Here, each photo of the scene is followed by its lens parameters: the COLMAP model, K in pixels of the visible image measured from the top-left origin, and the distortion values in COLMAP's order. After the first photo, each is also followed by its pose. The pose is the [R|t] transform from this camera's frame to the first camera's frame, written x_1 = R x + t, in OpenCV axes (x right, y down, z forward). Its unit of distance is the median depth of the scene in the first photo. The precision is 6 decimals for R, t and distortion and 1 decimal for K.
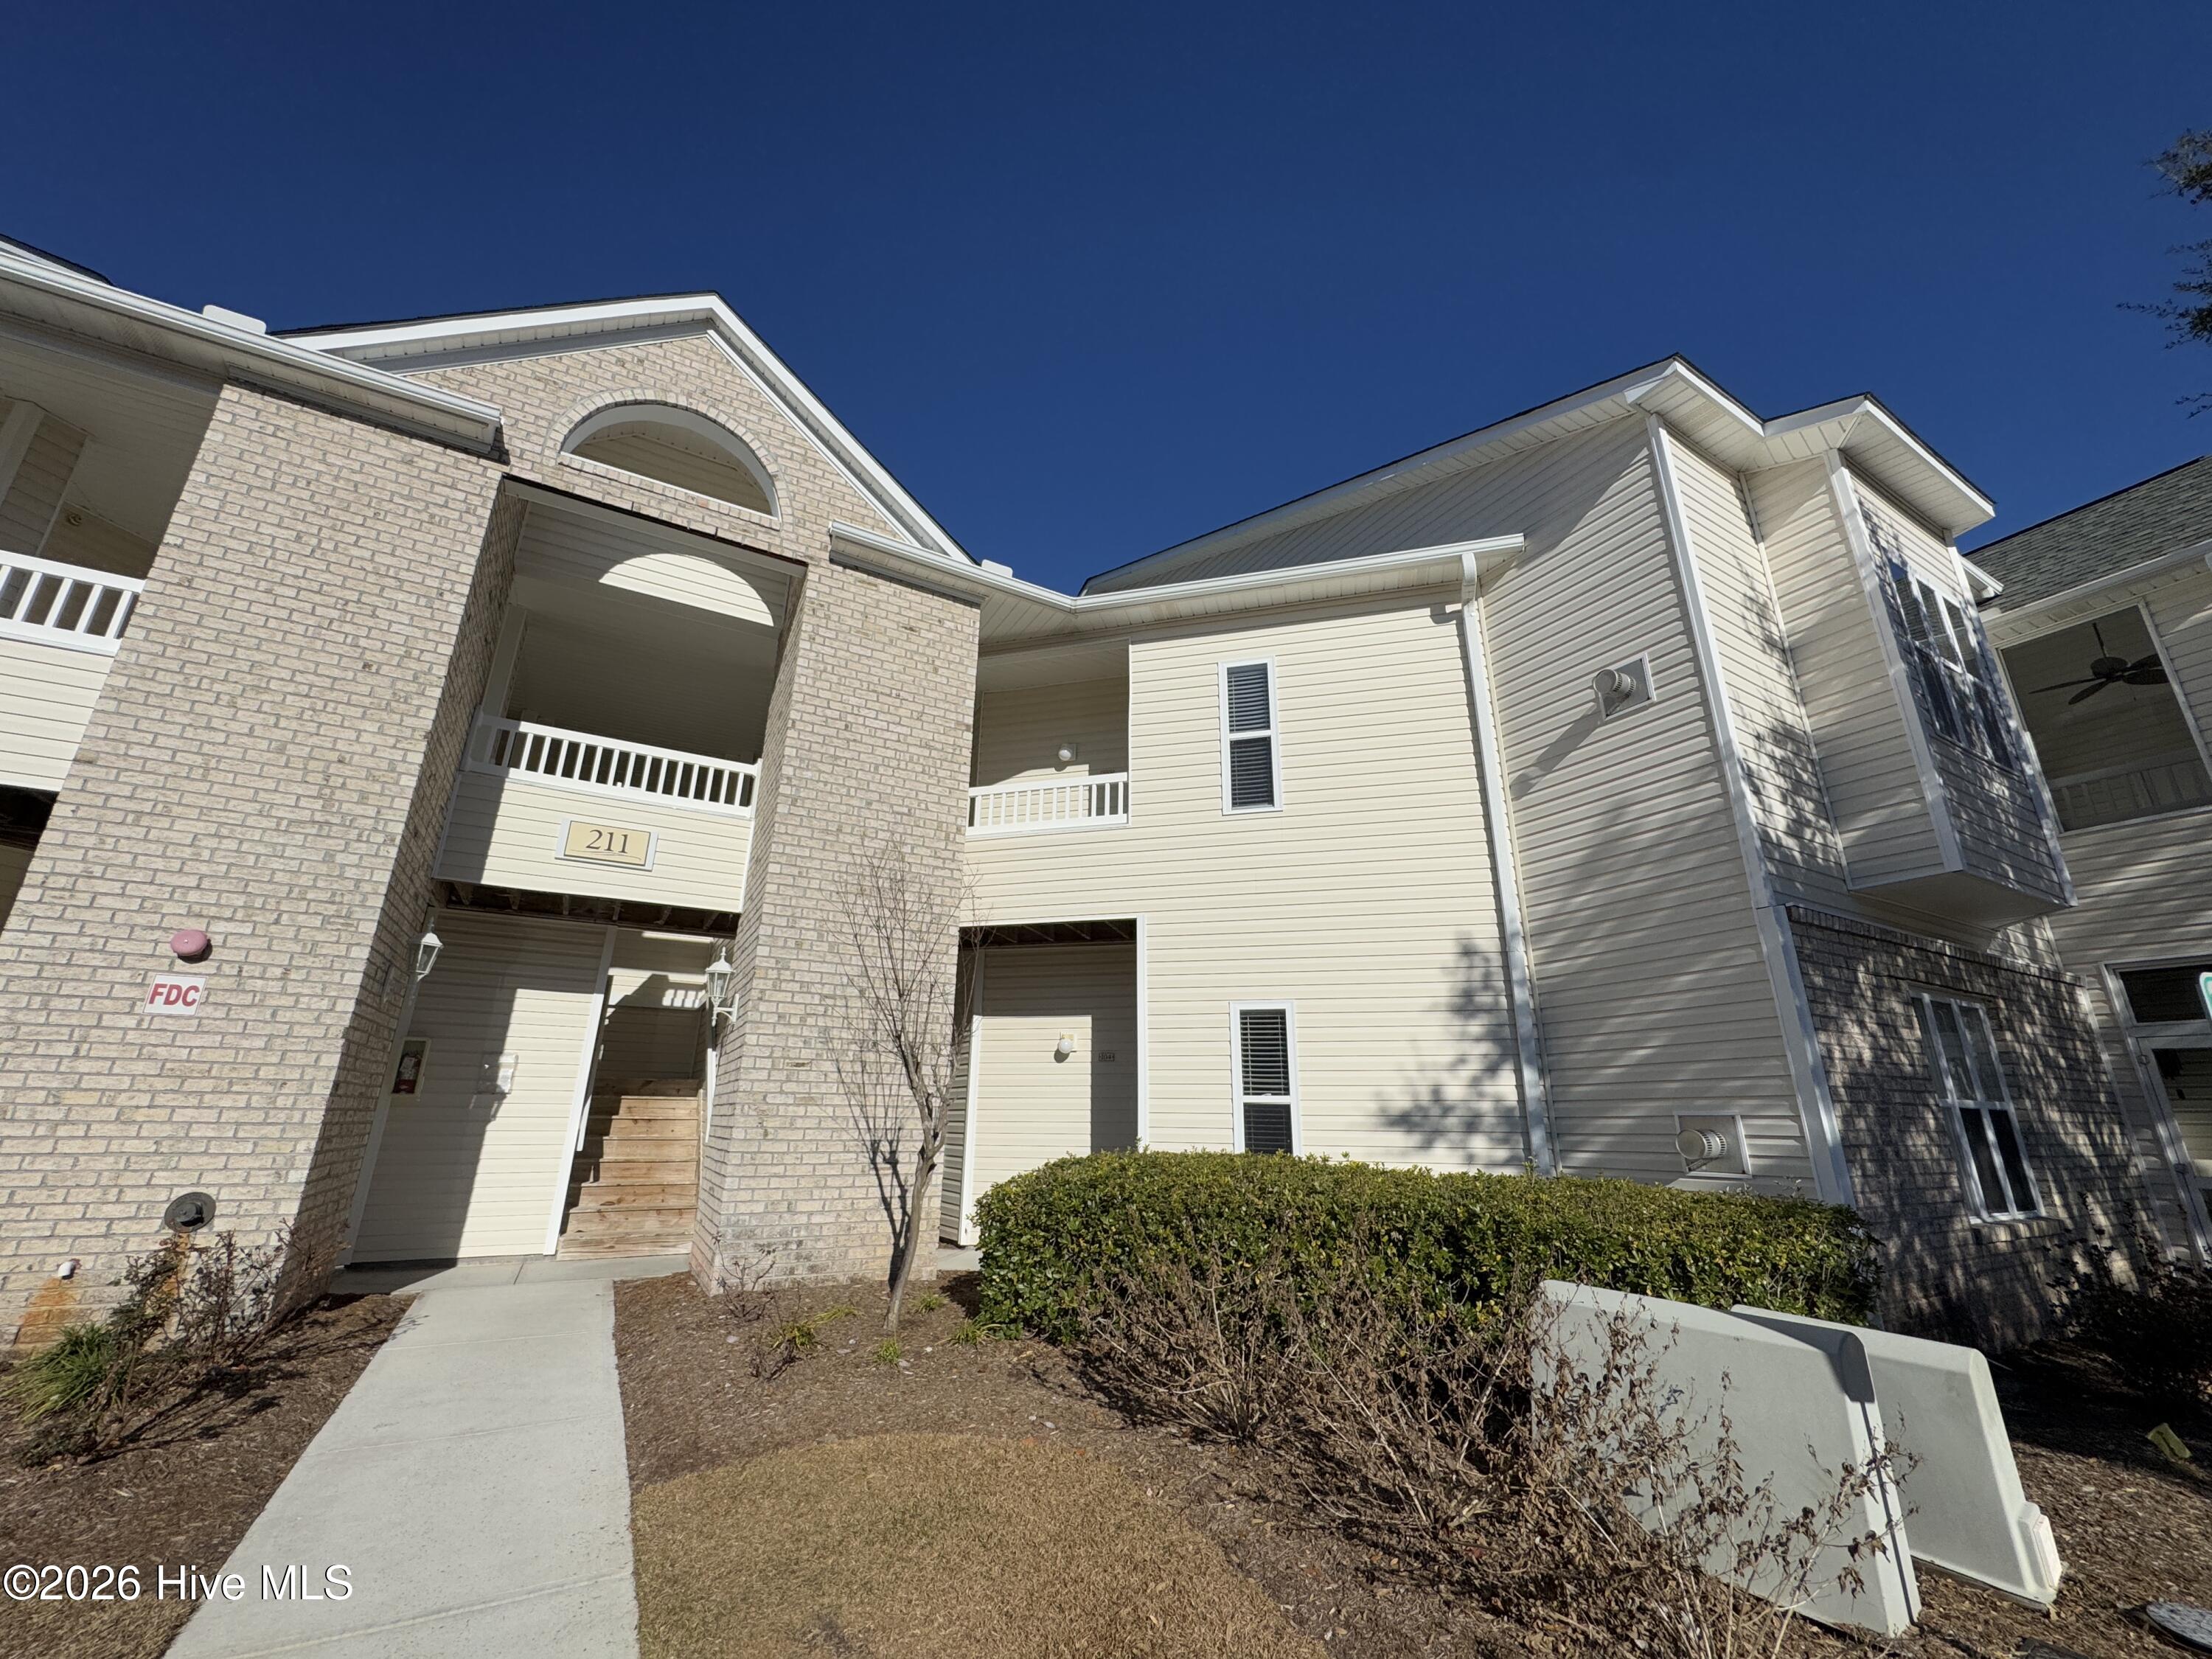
lens RADIAL K [[882.0, 0, 1106.0], [0, 882.0, 829.5], [0, 0, 1]] dist [-0.002799, -0.000262]
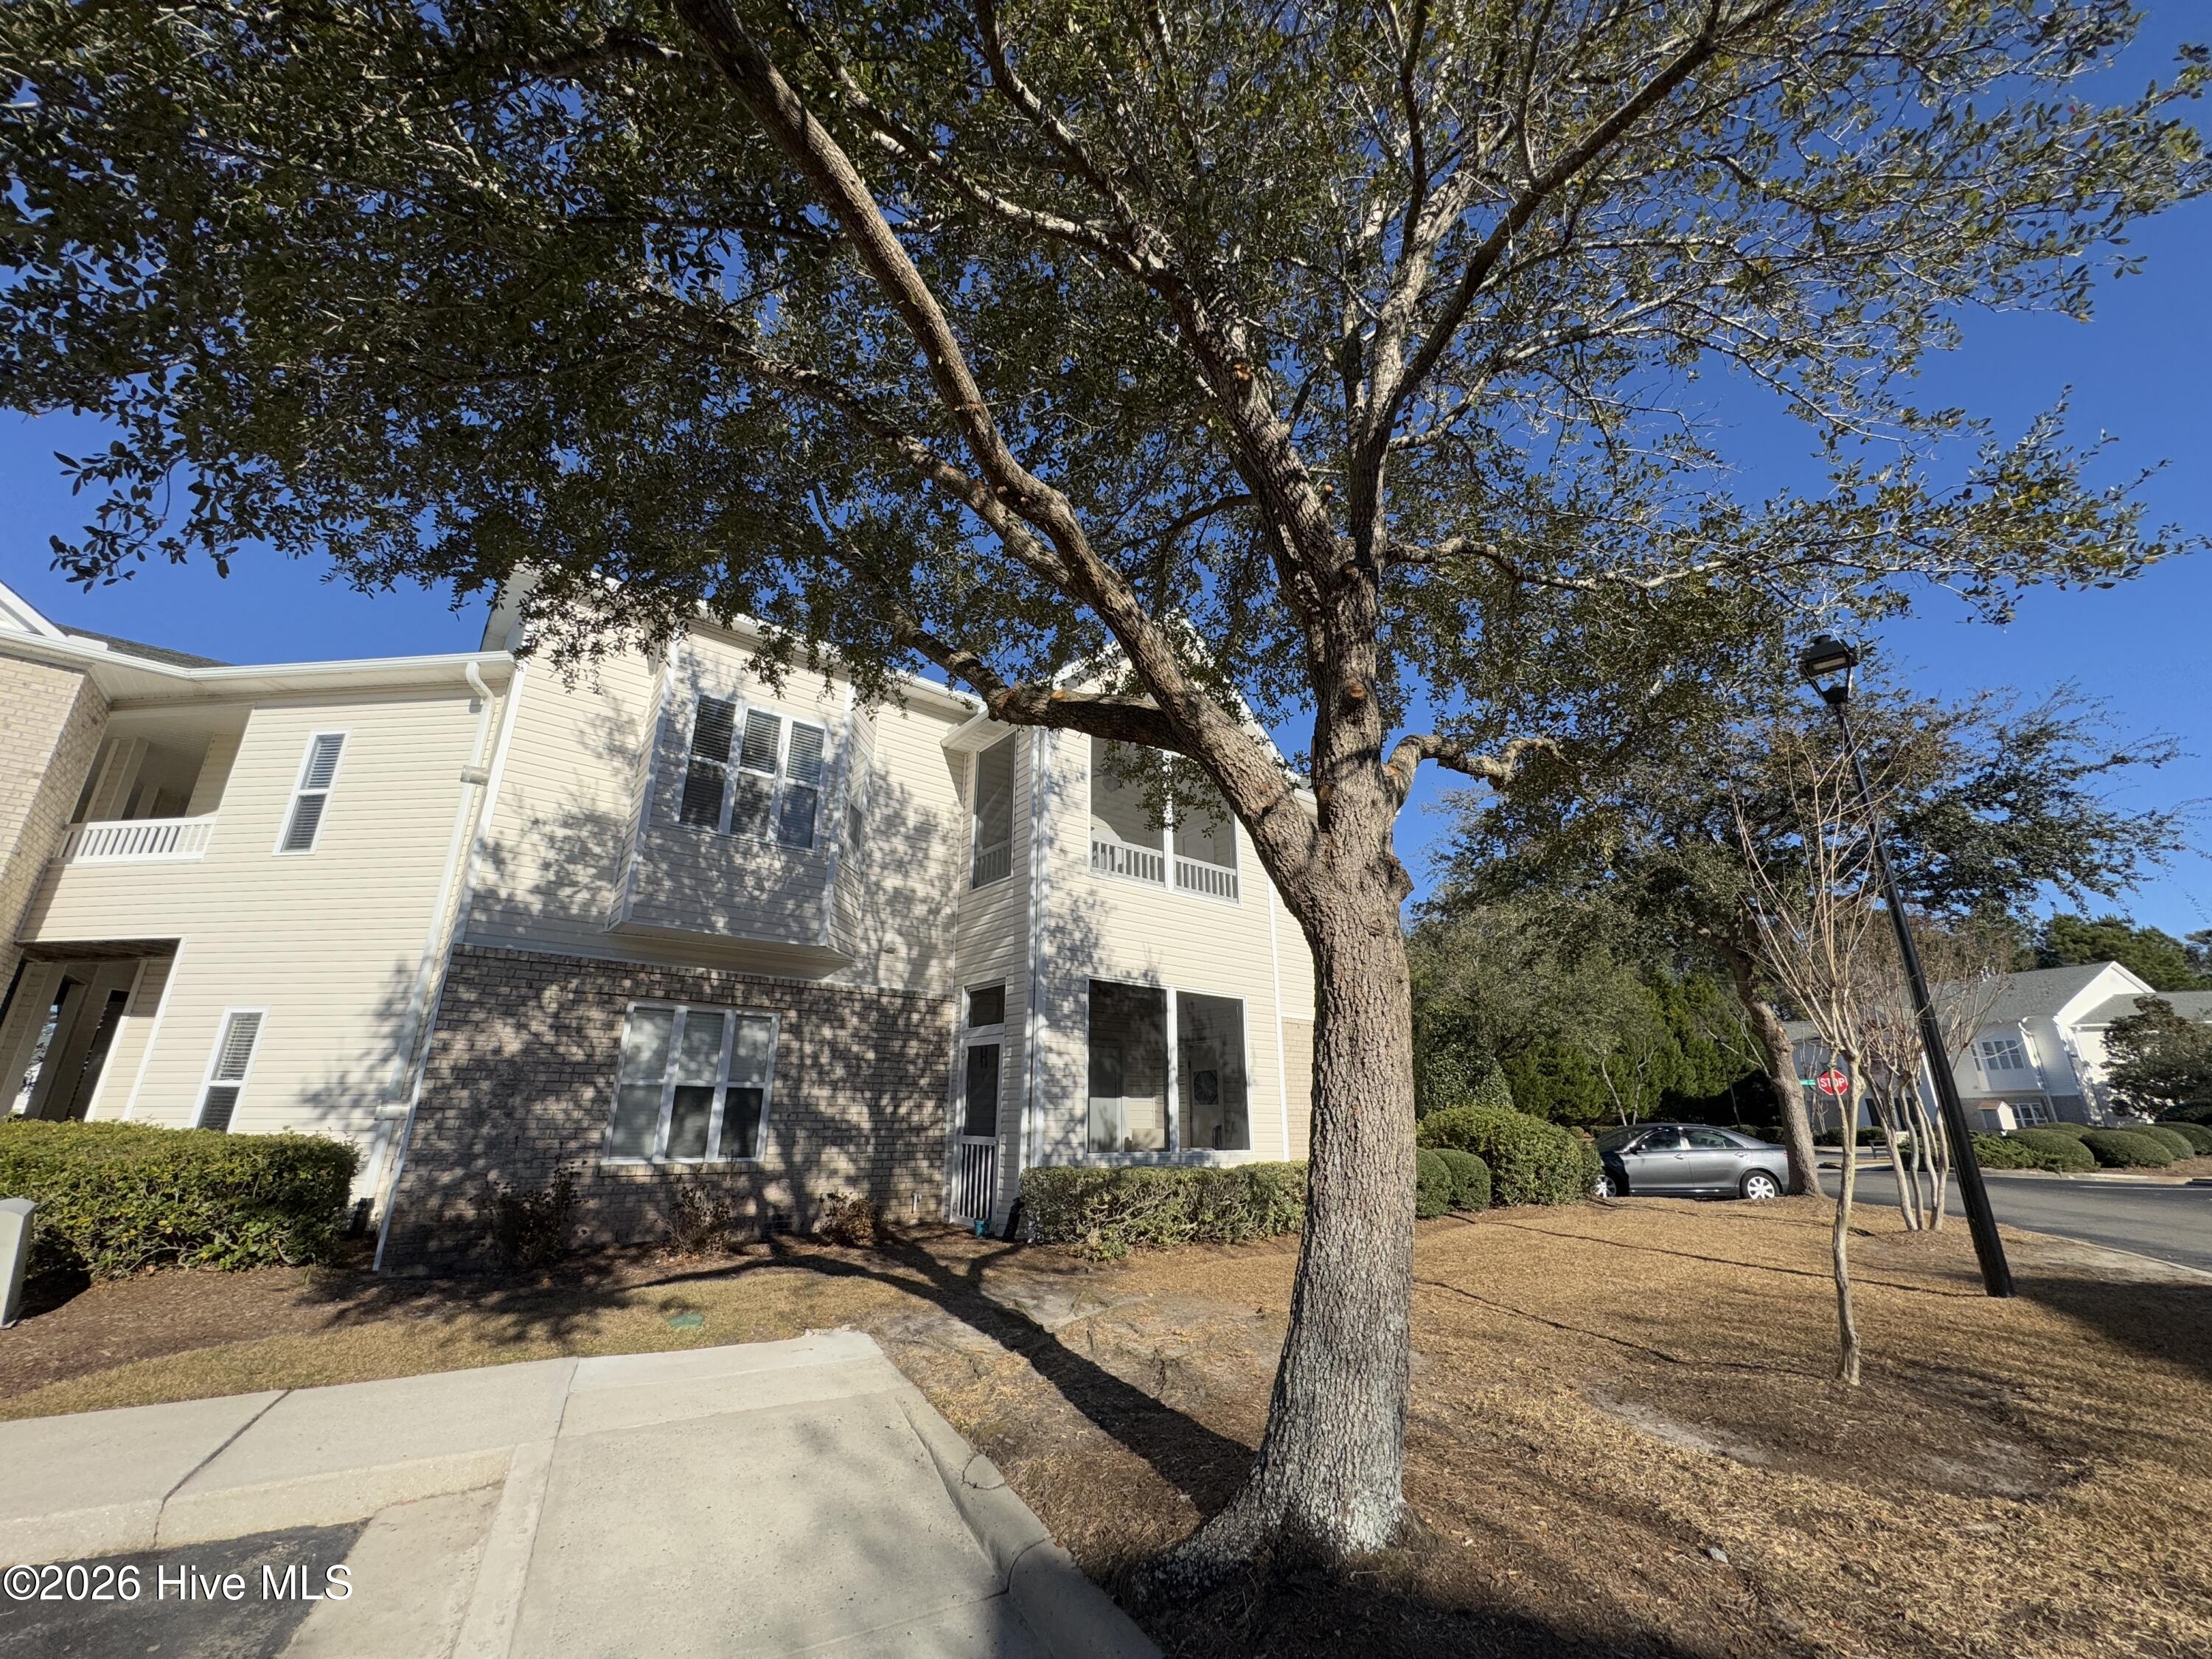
lens RADIAL K [[882.0, 0, 1106.0], [0, 882.0, 829.5], [0, 0, 1]] dist [-0.002799, -0.000262]
pose [[0.985799, 0.041234, 0.162791, 1.200340], [-0.040160, 0.999144, -0.009887, -0.098228], [-0.163059, 0.003209, 0.986611, -0.456353]]
